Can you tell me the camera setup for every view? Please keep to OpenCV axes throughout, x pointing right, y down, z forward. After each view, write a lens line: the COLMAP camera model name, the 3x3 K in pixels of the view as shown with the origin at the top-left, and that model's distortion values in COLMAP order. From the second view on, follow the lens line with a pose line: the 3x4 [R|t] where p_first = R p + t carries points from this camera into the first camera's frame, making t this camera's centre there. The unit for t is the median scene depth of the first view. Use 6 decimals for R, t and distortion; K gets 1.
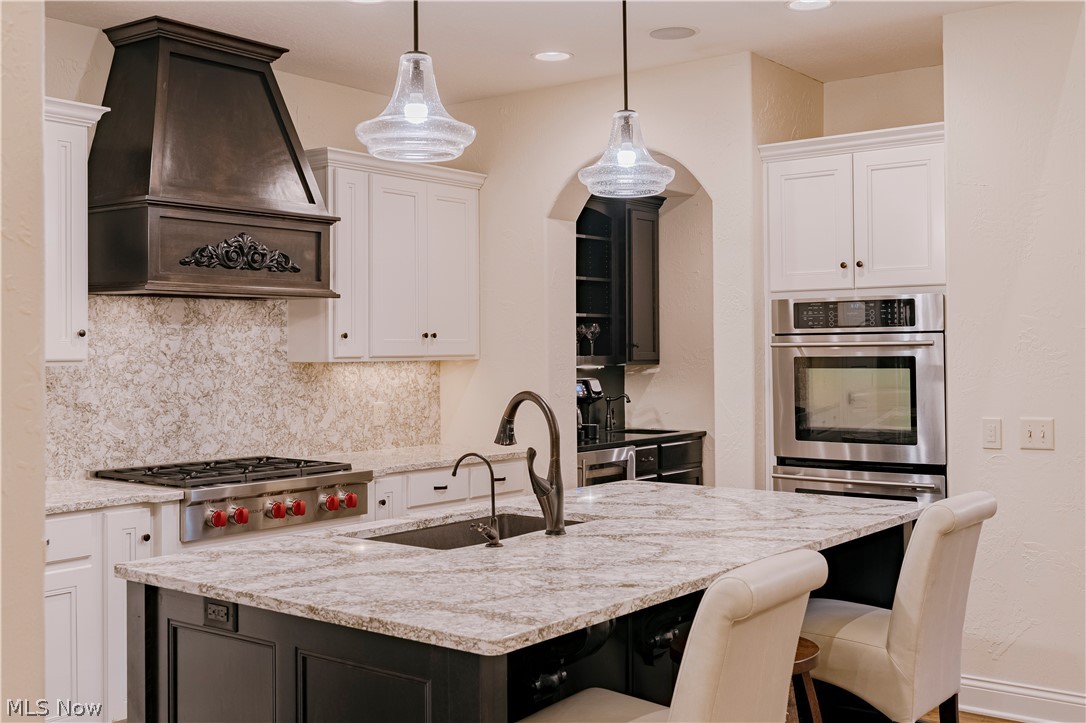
lens RADIAL K [[1161.5, 0, 508.1], [0, 1161.5, 350.0], [0, 0, 1]] dist [0.003580, 0.000533]
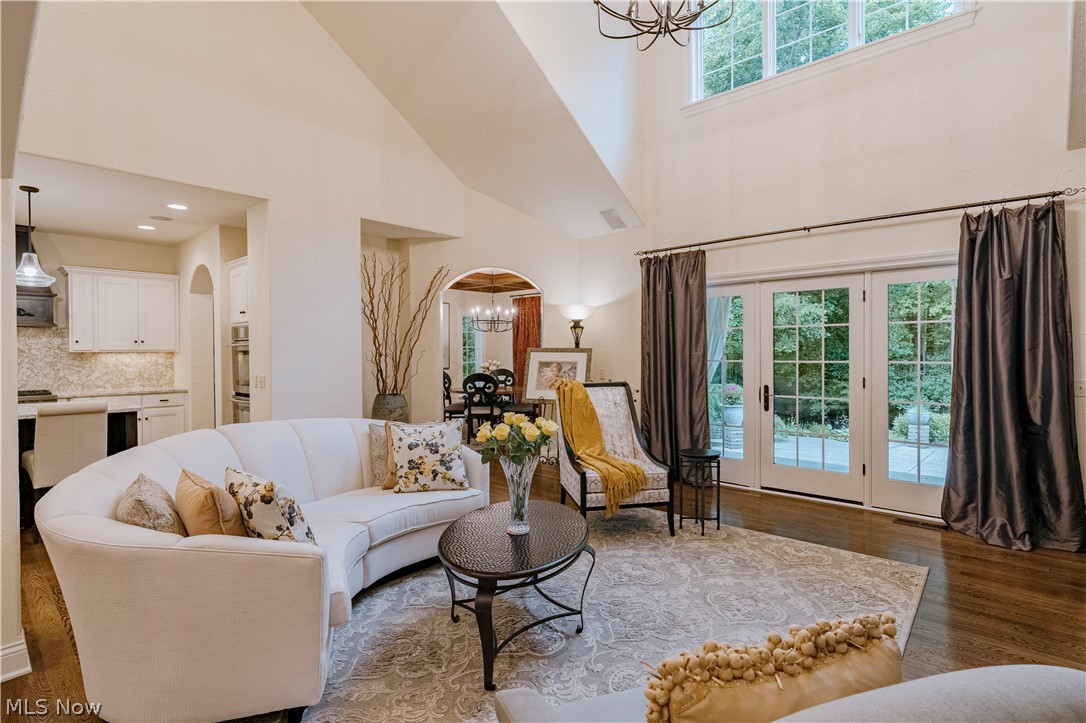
lens RADIAL K [[539.3, 0, 543.0], [0, 539.3, 355.1], [0, 0, 1]] dist [-0.001229, 0.001206]
pose [[0.997622, 0.003811, -0.068812, 0.969152], [-0.003150, 0.999948, 0.009718, 0.002293], [0.068845, -0.009478, 0.997582, -0.084186]]
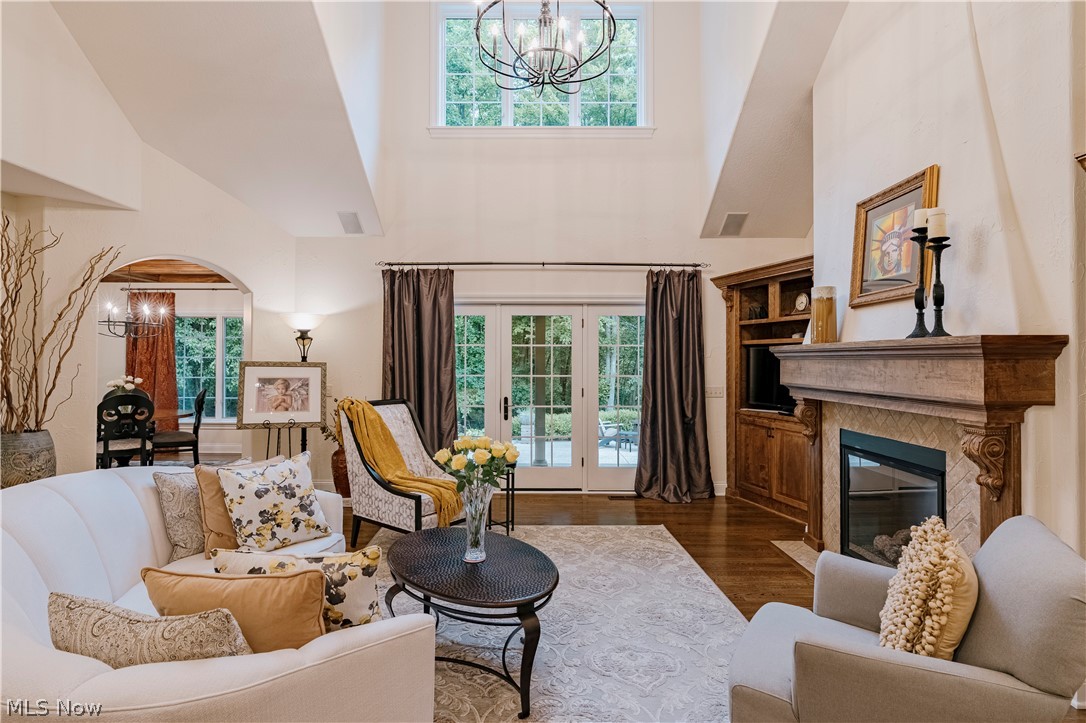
lens RADIAL K [[561.7, 0, 533.5], [0, 561.7, 356.3], [0, 0, 1]] dist [-0.003161, -0.000315]
pose [[0.788536, 0.015942, 0.614782, 0.647687], [-0.010646, 0.999868, -0.012272, -0.004443], [-0.614897, 0.003132, 0.788601, -0.016700]]
